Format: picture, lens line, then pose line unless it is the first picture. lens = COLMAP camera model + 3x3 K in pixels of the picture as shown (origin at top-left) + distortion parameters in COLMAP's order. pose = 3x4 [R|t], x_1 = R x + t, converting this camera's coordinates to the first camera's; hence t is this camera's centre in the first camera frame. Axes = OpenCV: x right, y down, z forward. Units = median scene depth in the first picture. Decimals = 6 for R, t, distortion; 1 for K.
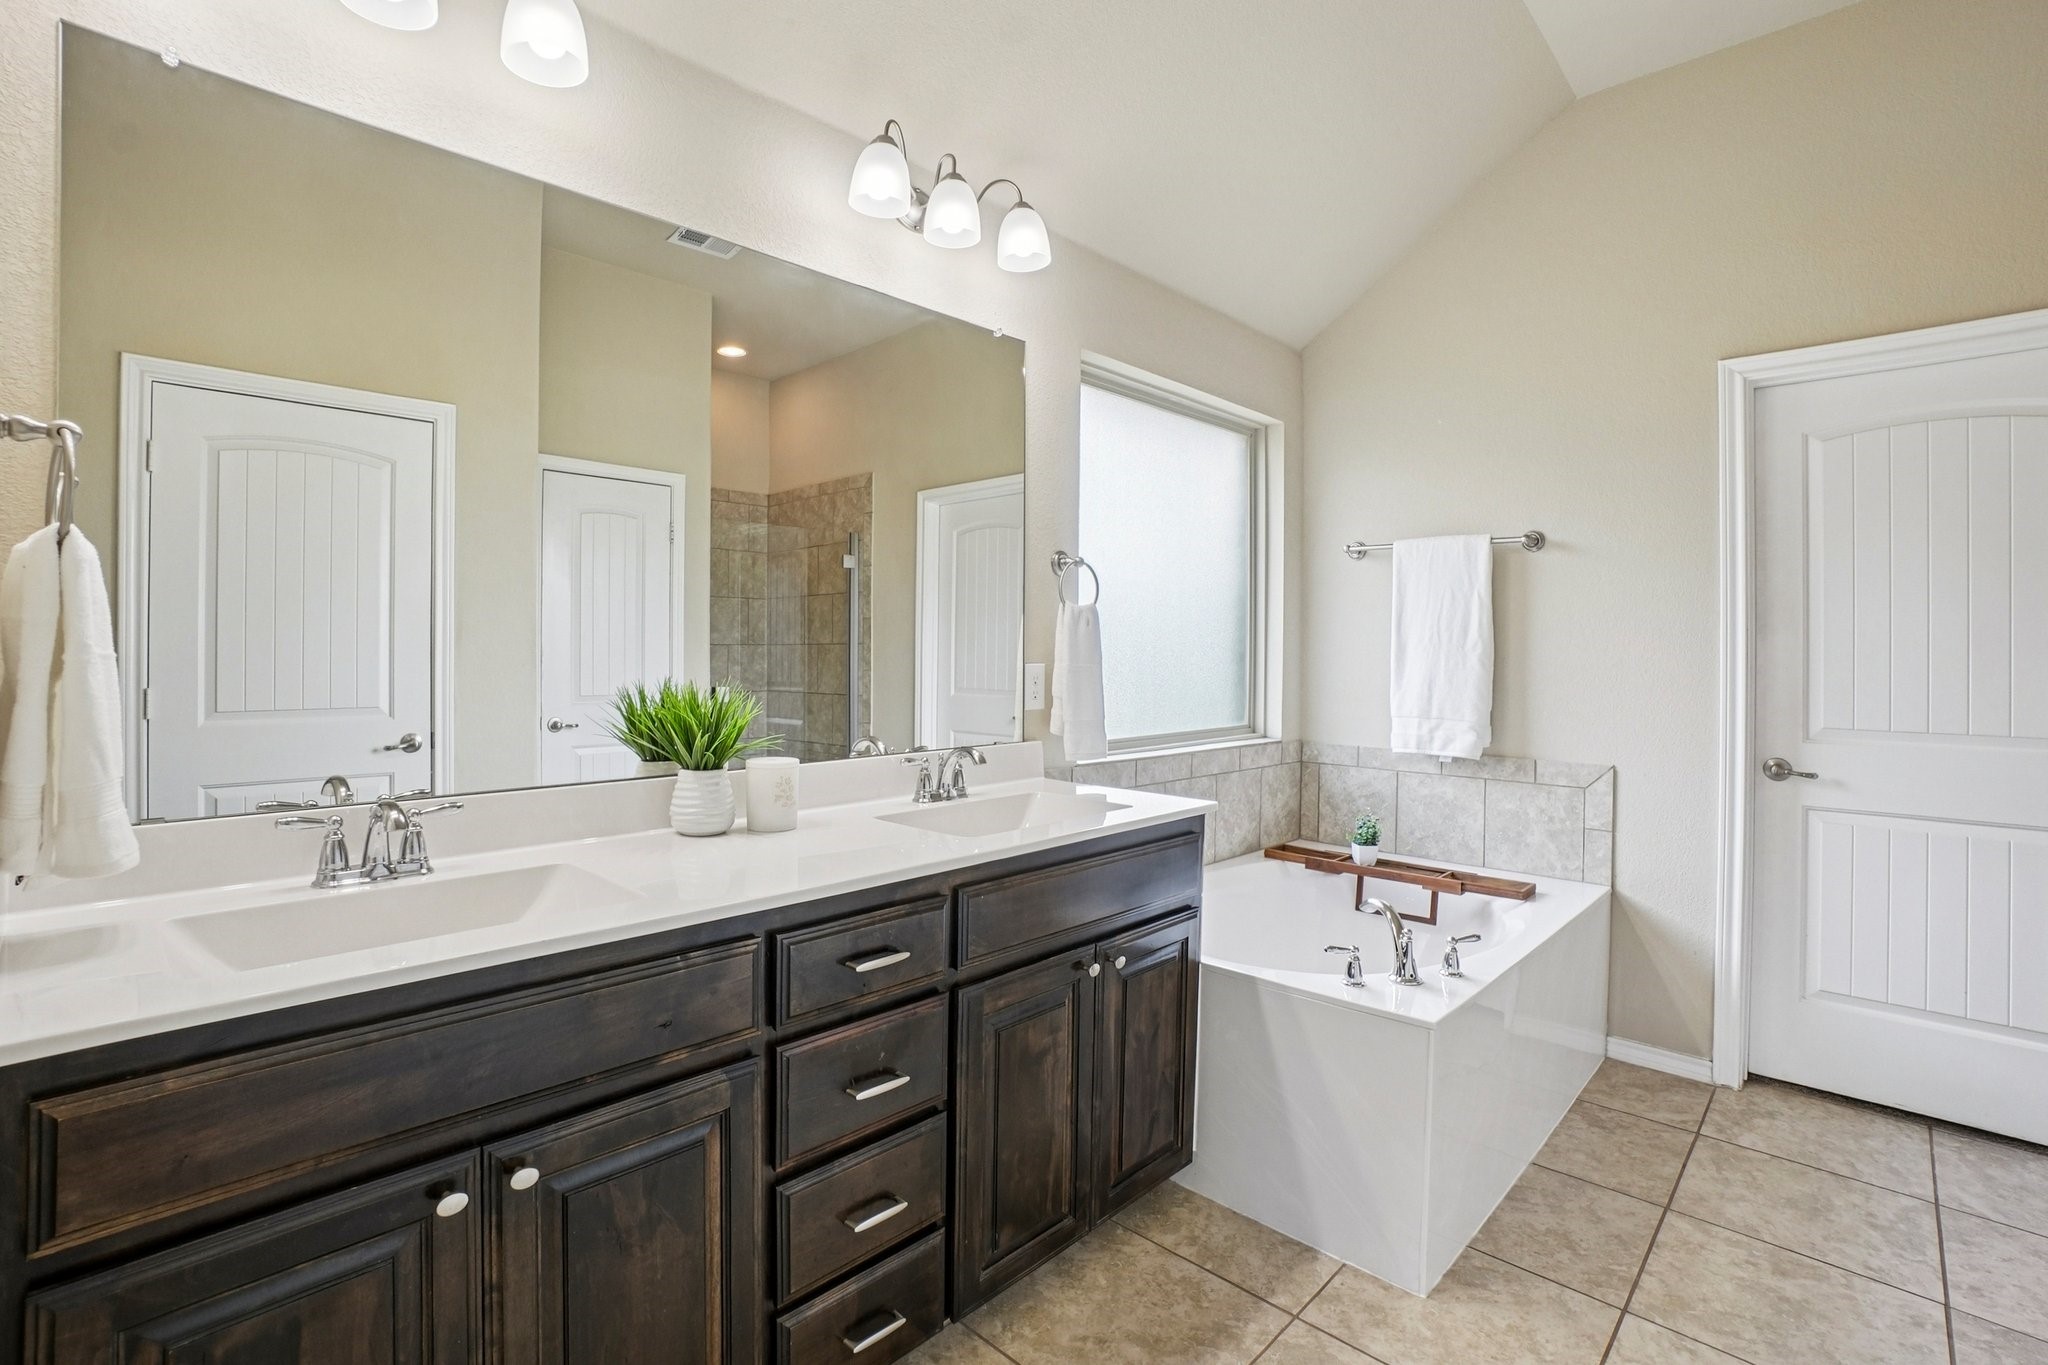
lens RADIAL K [[921.0, 0, 1028.6], [0, 921.0, 642.2], [0, 0, 1]] dist [-0.061111, 0.020717]
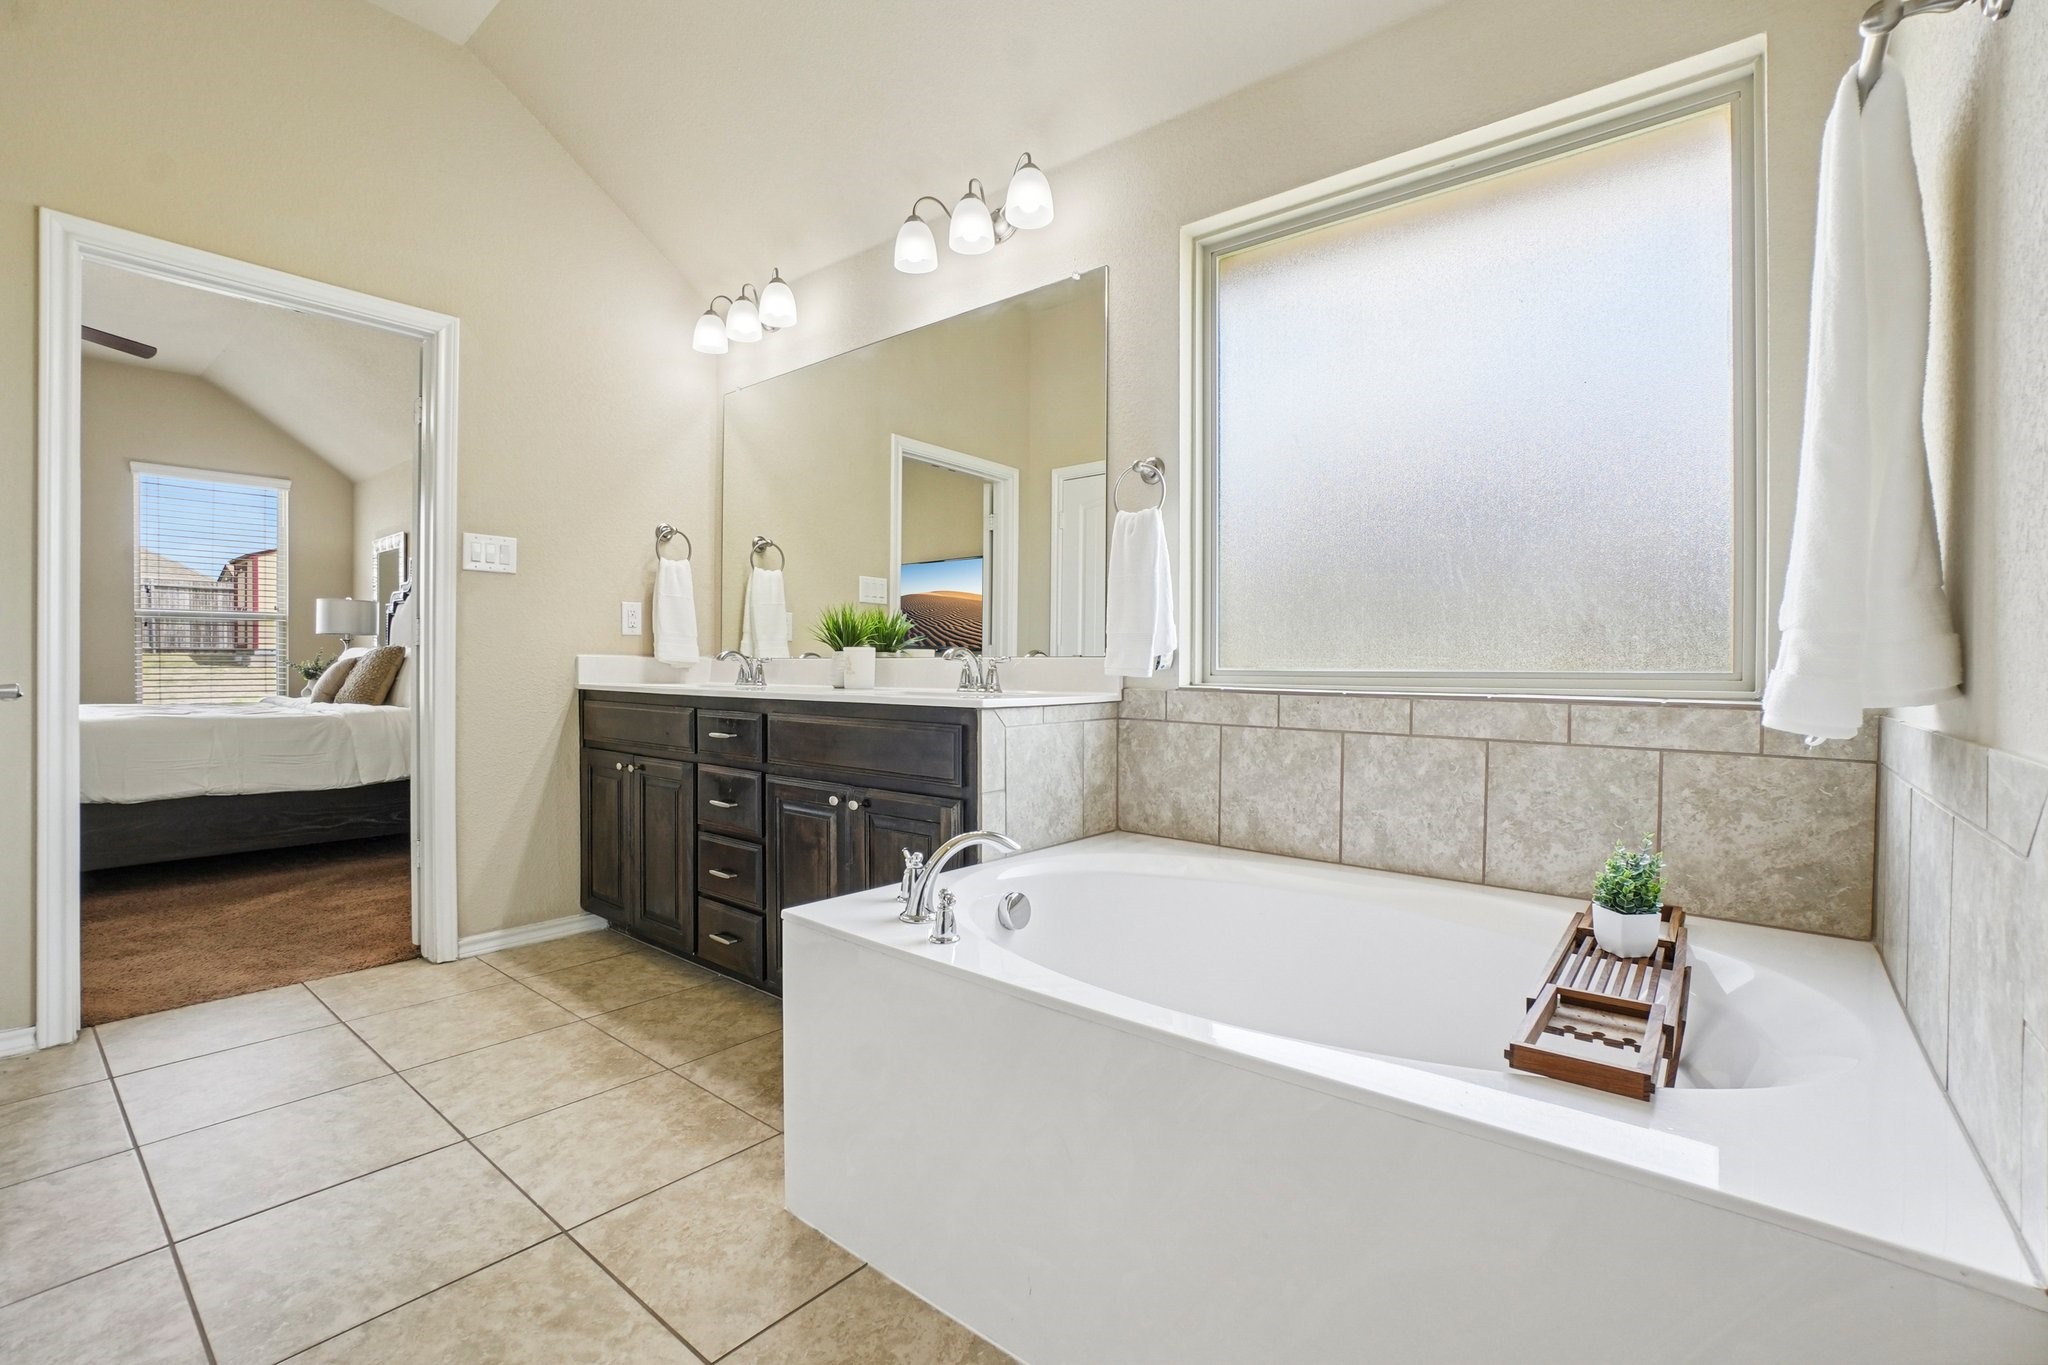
lens RADIAL K [[921.0, 0, 1027.3], [0, 921.0, 665.2], [0, 0, 1]] dist [-0.061111, 0.020717]
pose [[0.071751, -0.014351, -0.997319, 0.975679], [0.003805, 0.999893, -0.014115, 0.127850], [0.997415, -0.002782, 0.071798, 0.822053]]
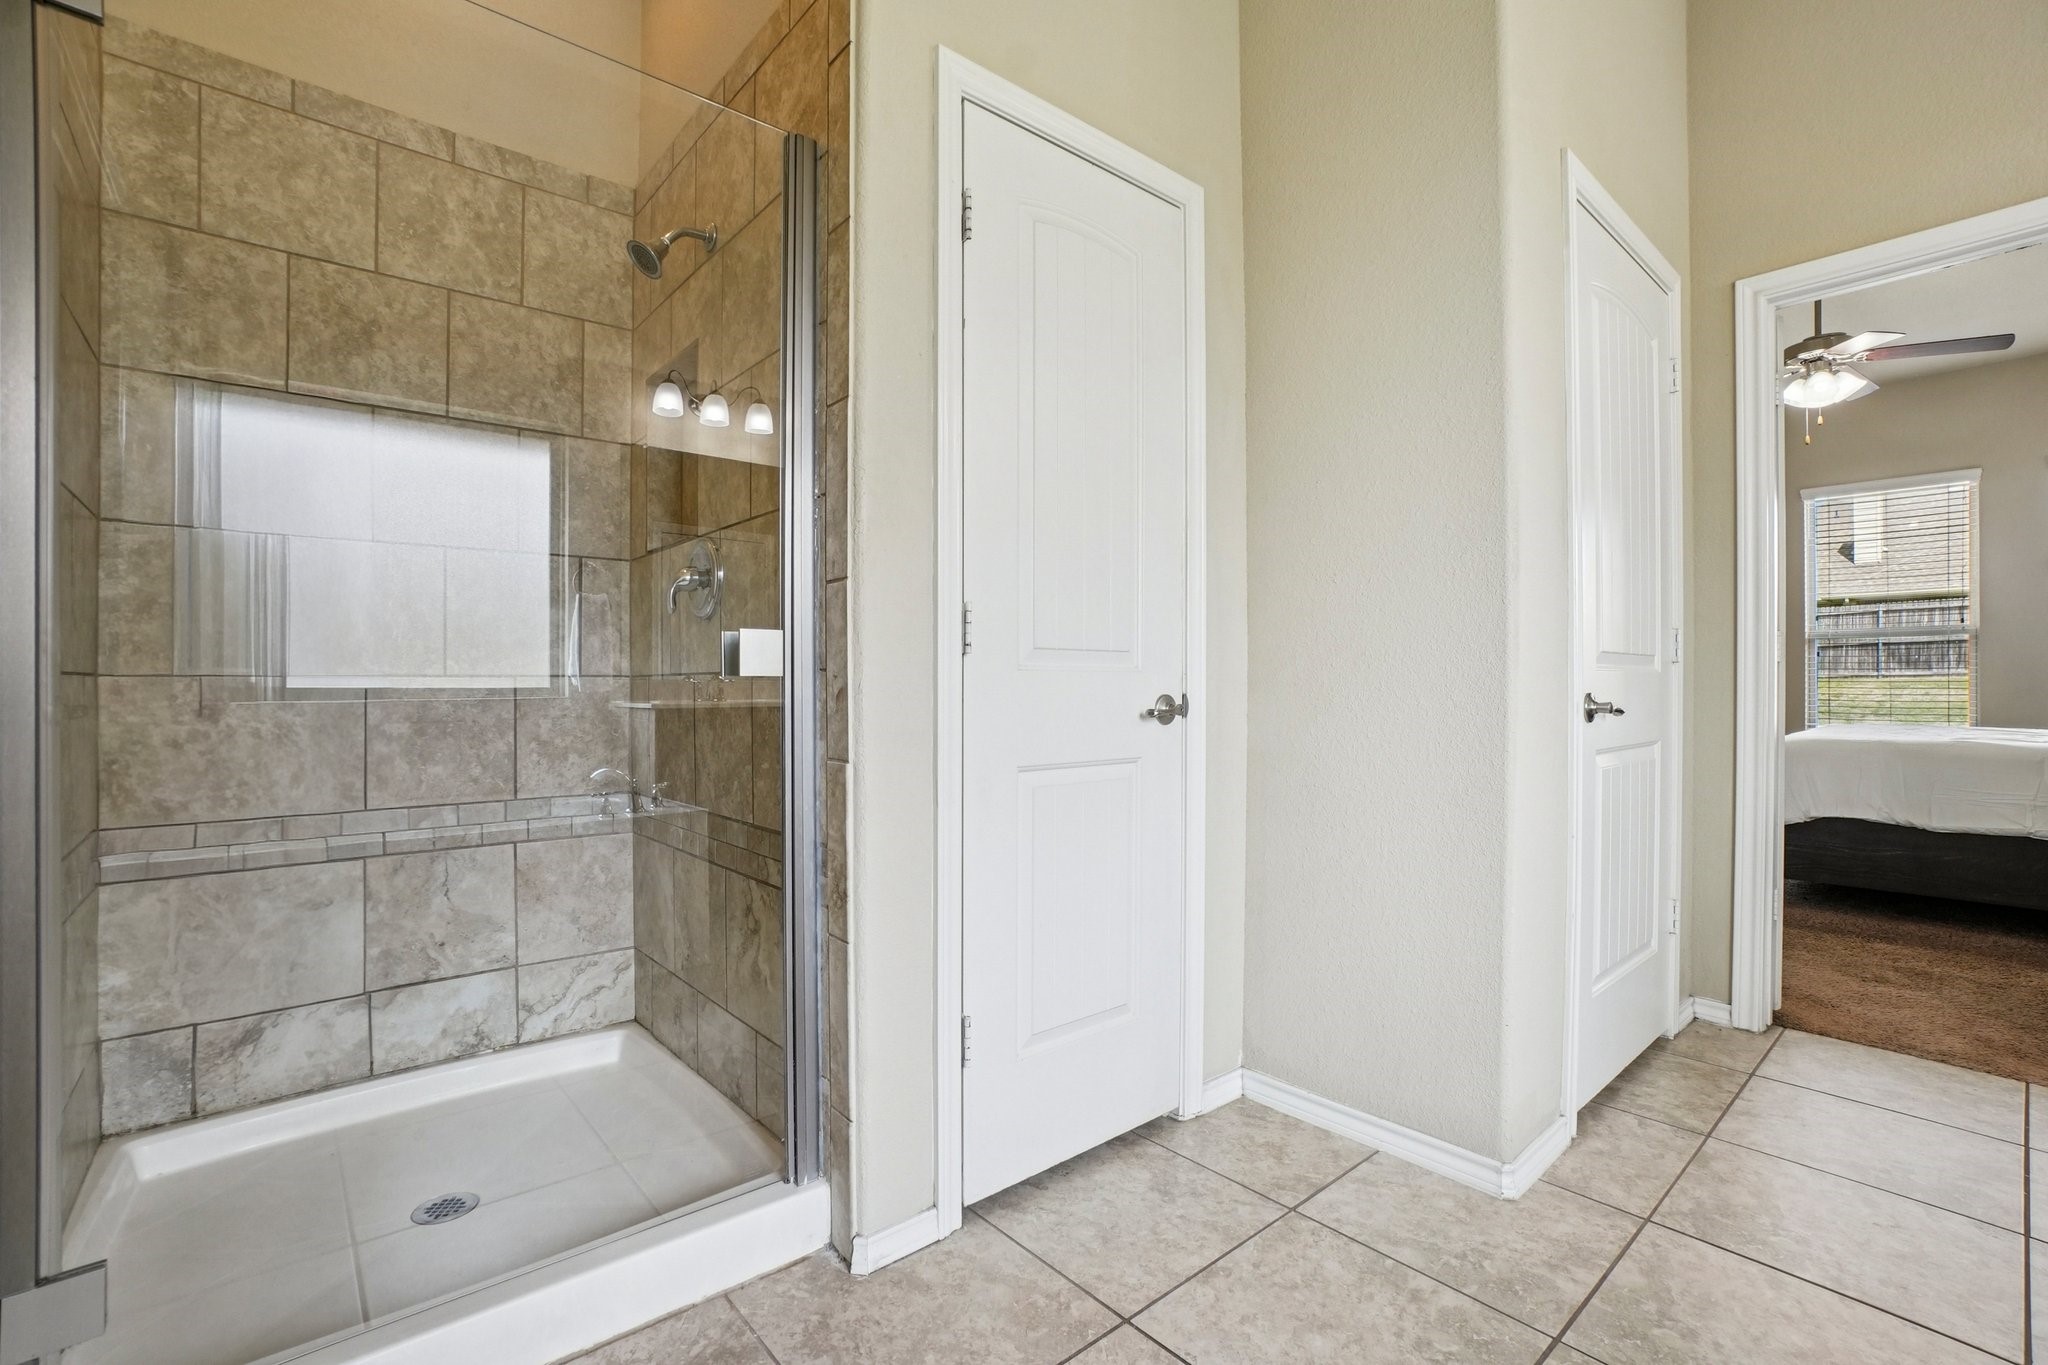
lens RADIAL K [[921.0, 0, 991.8], [0, 921.0, 677.7], [0, 0, 1]] dist [-0.061111, 0.020717]
pose [[-0.994085, -0.022233, 0.106300, 0.755679], [-0.022453, 0.999748, -0.000874, 0.121974], [-0.106254, -0.003256, -0.994334, 0.984085]]
